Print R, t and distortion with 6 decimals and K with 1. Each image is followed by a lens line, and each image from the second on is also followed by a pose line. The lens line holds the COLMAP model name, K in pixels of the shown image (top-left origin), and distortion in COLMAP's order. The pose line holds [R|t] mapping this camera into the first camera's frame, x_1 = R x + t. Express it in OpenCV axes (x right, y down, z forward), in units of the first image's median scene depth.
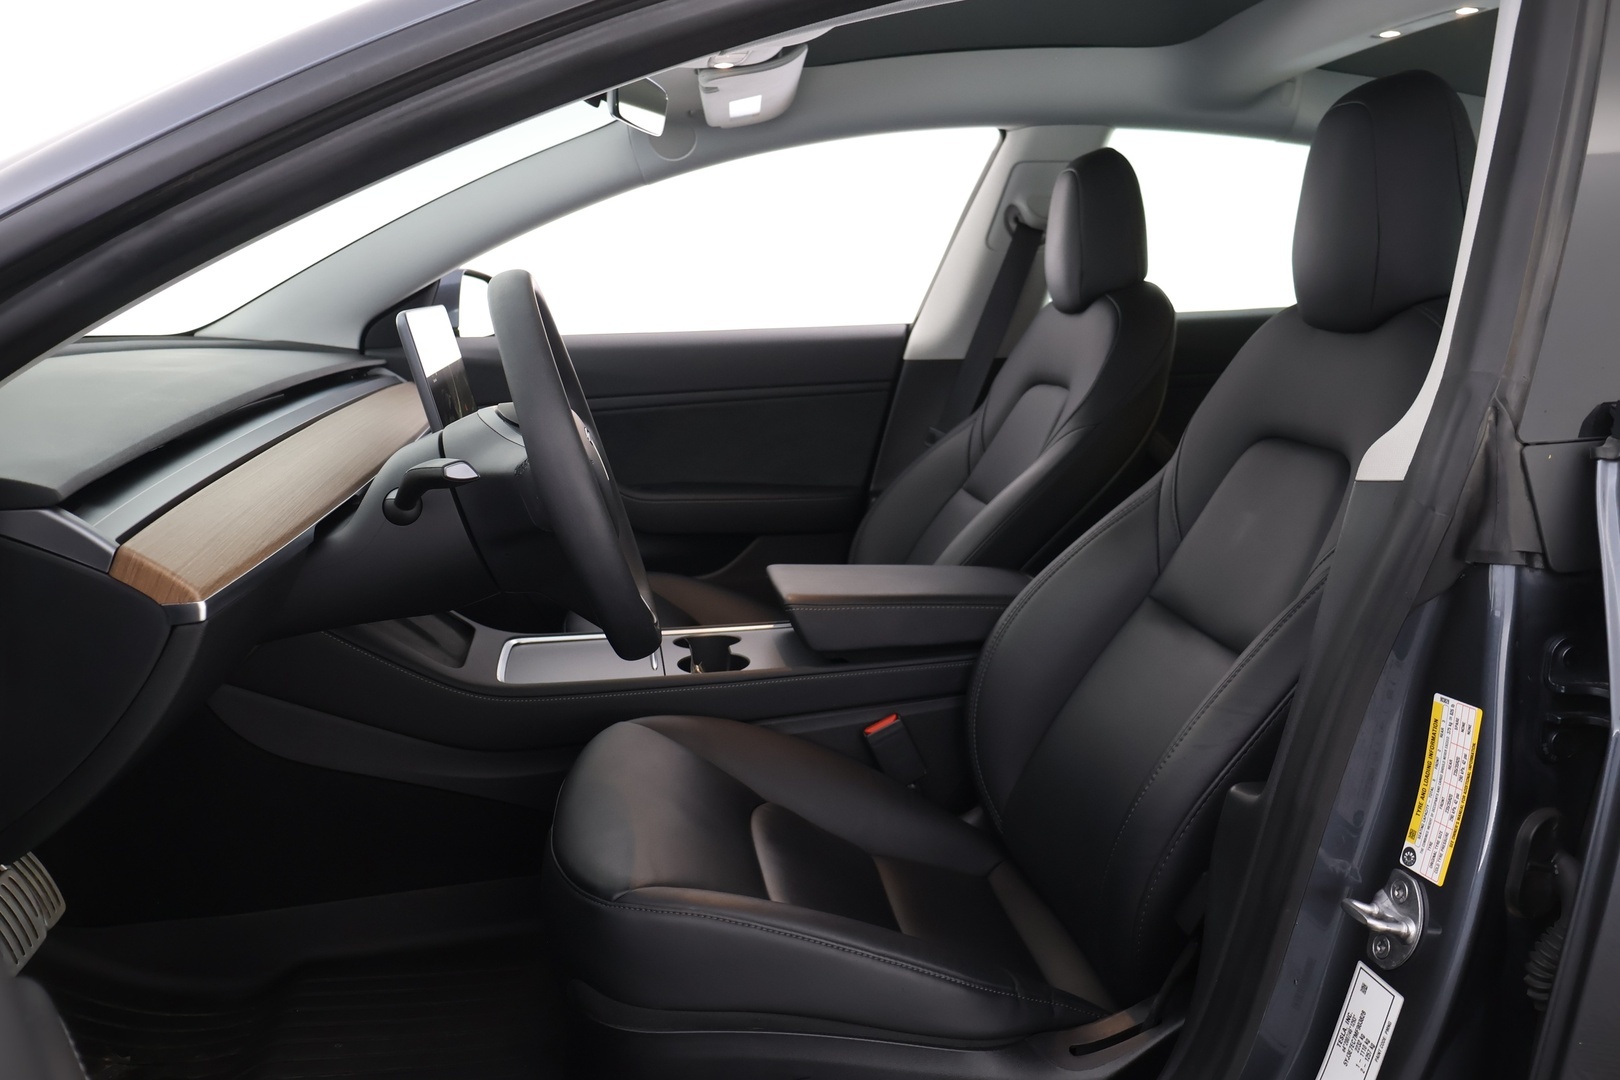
lens RADIAL K [[1355.7, 0, 811.8], [0, 1355.7, 535.3], [0, 0, 1]] dist [0.004962, 0.010657]
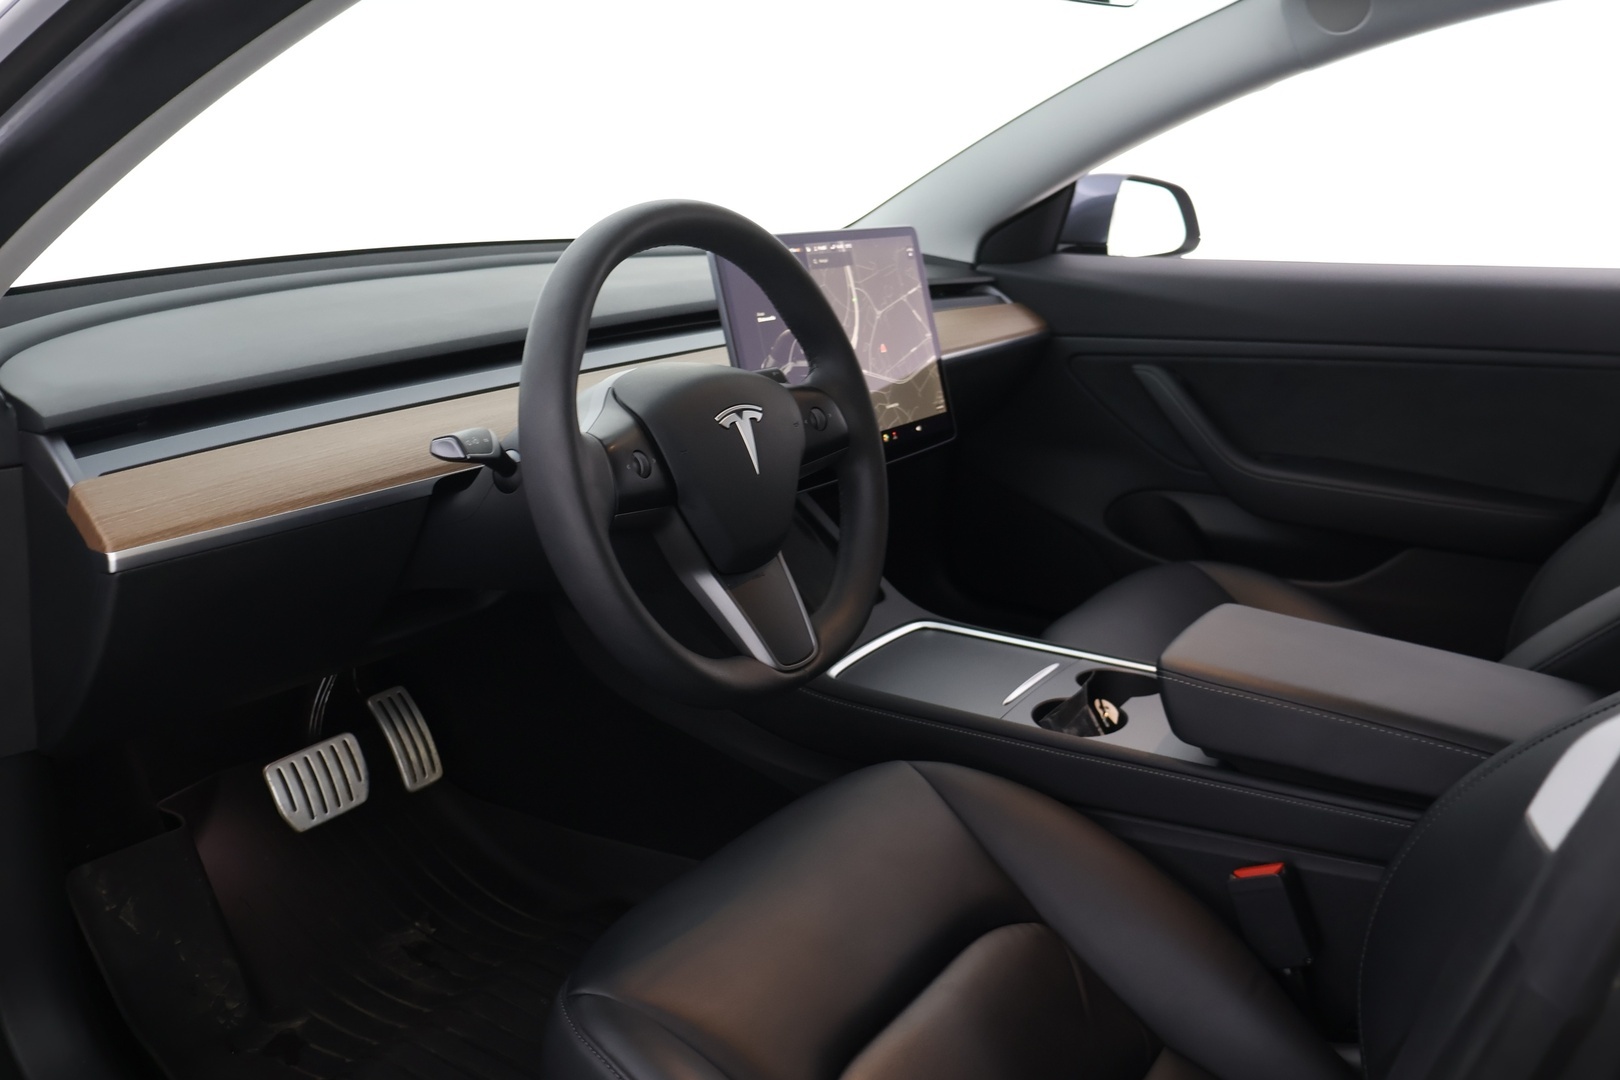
lens RADIAL K [[1355.7, 0, 810.1], [0, 1355.7, 544.3], [0, 0, 1]] dist [0.004962, 0.010657]
pose [[0.746352, 0.196649, -0.635836, 0.210134], [-0.141259, 0.980391, 0.137400, -0.063312], [0.650388, -0.012731, 0.759496, 0.239344]]
